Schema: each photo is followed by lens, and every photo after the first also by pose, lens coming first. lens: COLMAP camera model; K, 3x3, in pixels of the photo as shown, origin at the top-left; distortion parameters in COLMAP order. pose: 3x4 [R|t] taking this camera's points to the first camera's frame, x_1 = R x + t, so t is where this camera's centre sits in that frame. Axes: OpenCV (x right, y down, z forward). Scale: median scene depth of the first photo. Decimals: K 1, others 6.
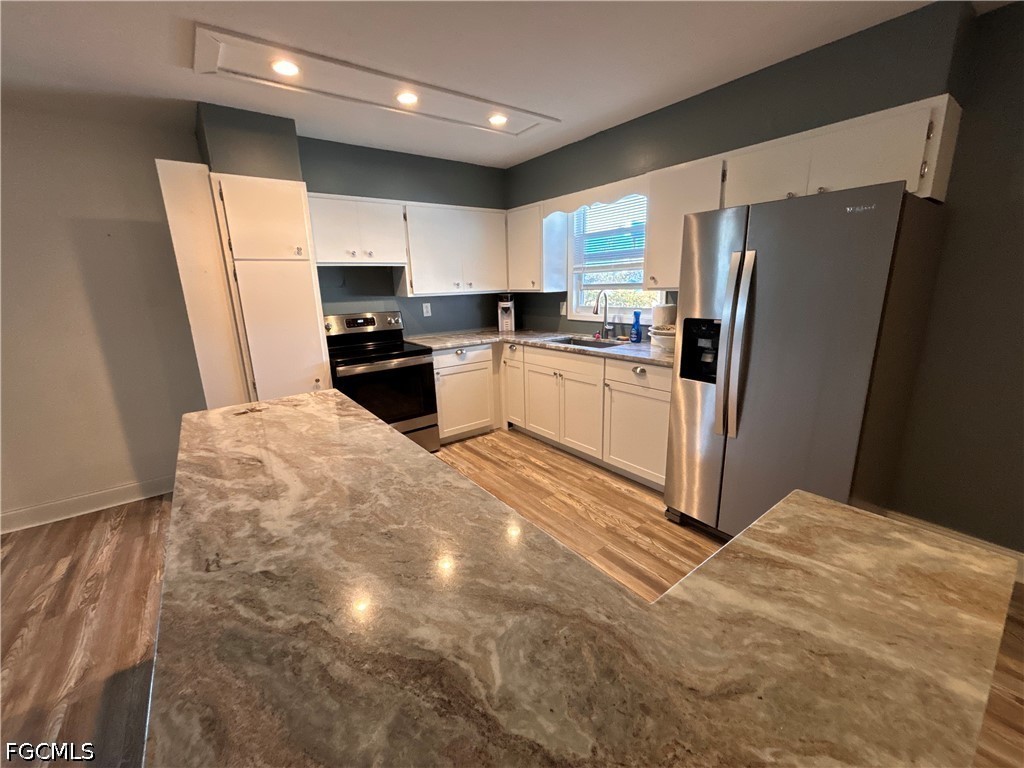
lens RADIAL K [[411.2, 0, 512.0], [0, 411.2, 384.0], [0, 0, 1]] dist [0.000020, -0.000353]
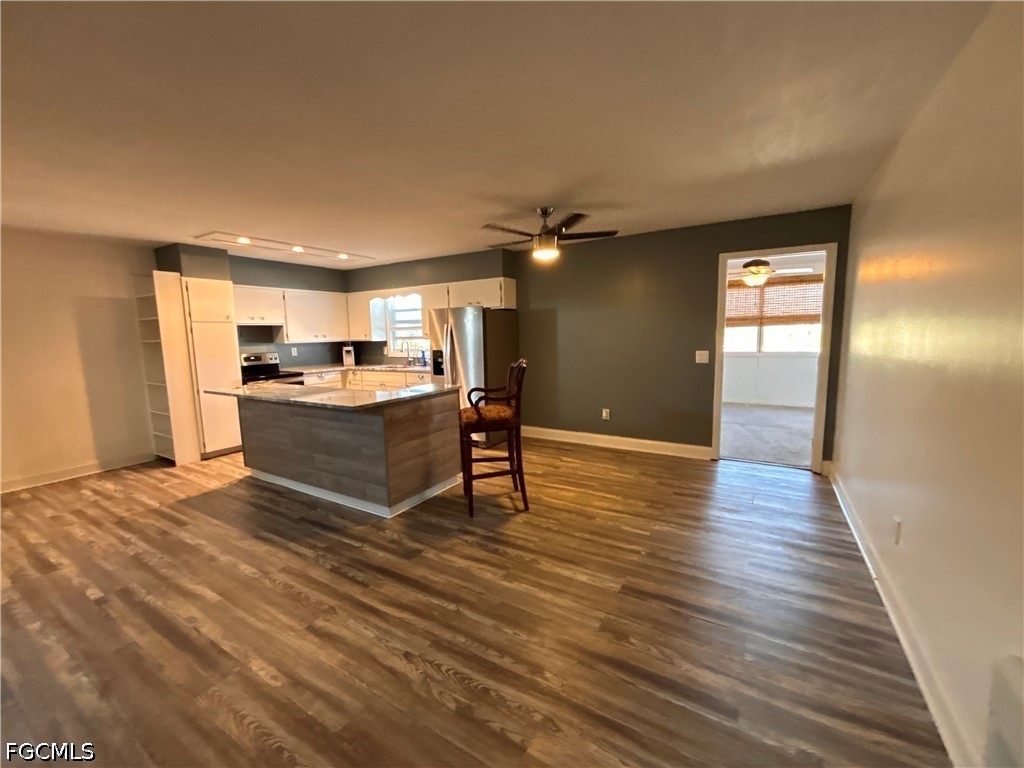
lens RADIAL K [[411.2, 0, 512.0], [0, 411.2, 384.0], [0, 0, 1]] dist [0.000020, -0.000353]
pose [[0.926174, -0.035847, 0.375388, -0.035060], [0.082590, 0.990585, -0.109176, 0.203719], [-0.367940, 0.132119, 0.920415, -0.825687]]
